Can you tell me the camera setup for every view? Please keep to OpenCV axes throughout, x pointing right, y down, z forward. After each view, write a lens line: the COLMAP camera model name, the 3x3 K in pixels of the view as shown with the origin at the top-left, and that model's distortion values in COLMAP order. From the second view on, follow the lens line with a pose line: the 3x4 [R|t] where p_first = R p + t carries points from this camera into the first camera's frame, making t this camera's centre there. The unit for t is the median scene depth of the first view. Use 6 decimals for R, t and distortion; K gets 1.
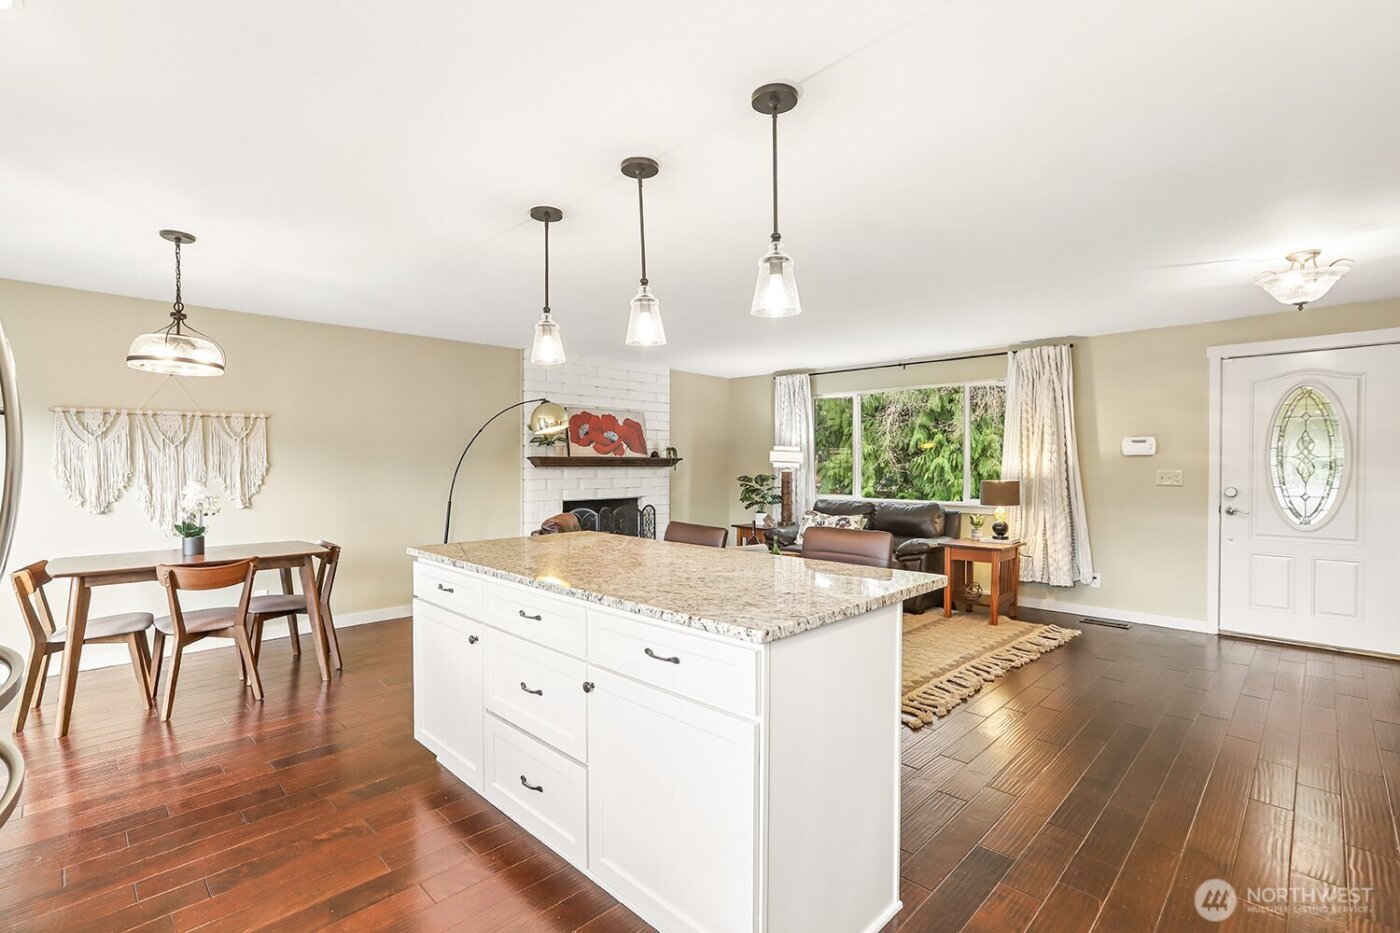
lens RADIAL K [[643.5, 0, 703.5], [0, 643.5, 473.0], [0, 0, 1]] dist [-0.021057, -0.000002]
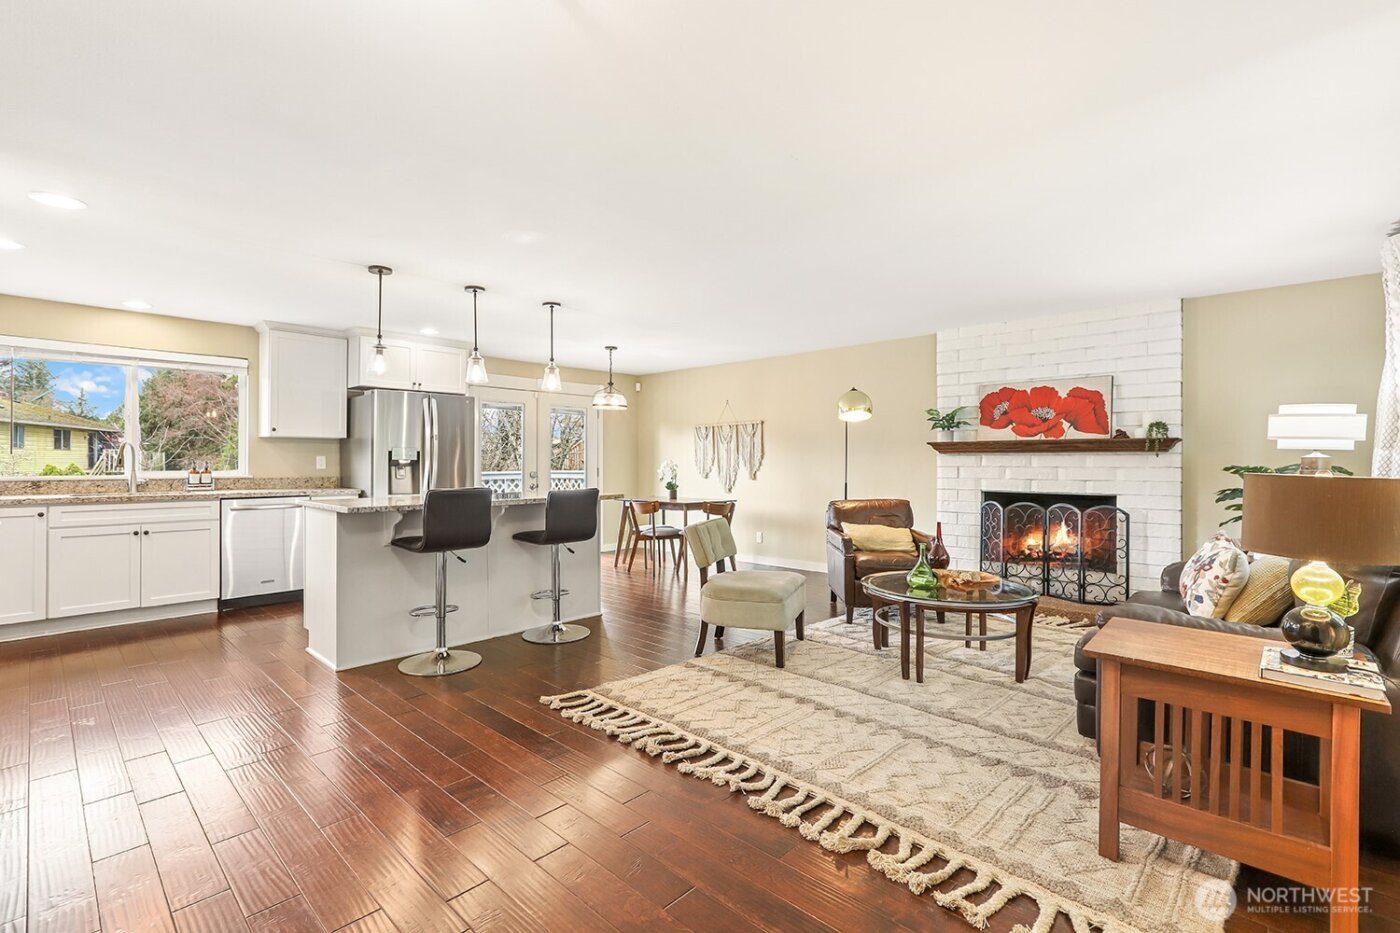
lens RADIAL K [[633.7, 0, 706.0], [0, 633.7, 461.3], [0, 0, 1]] dist [-0.033624, 0.013181]
pose [[0.029250, -0.001002, -0.999572, 0.713525], [-0.015192, 0.999884, -0.001447, 0.009969], [0.999457, 0.015227, 0.029232, 0.660241]]
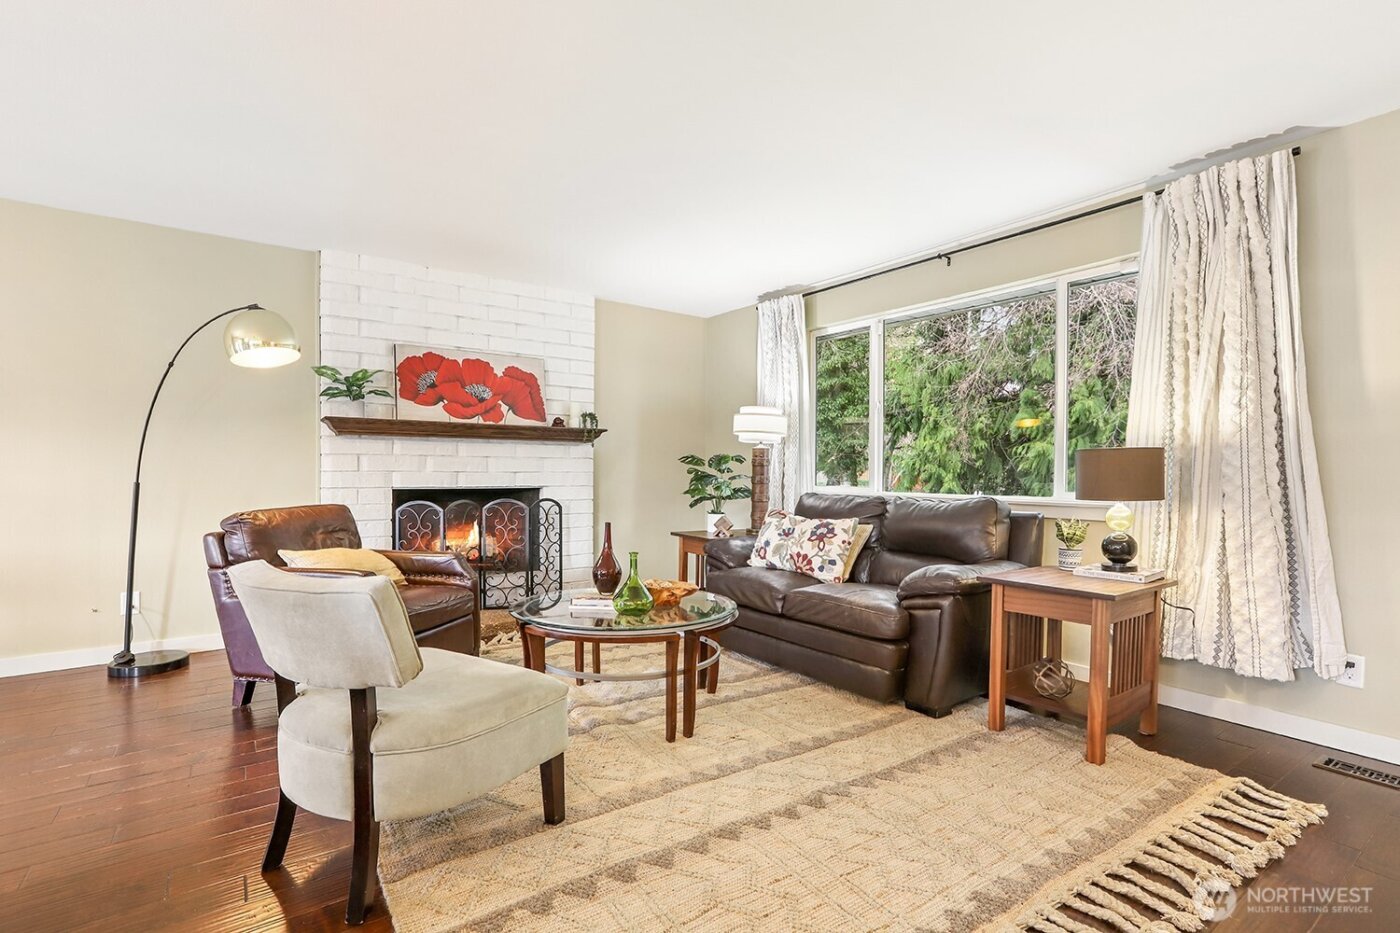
lens RADIAL K [[664.4, 0, 702.5], [0, 664.4, 485.4], [0, 0, 1]] dist [-0.033904, 0.021079]
pose [[0.985553, 0.008703, -0.169141, 0.226207], [-0.007516, 0.999942, 0.007658, 0.035799], [0.169198, -0.006276, 0.985562, 0.438928]]
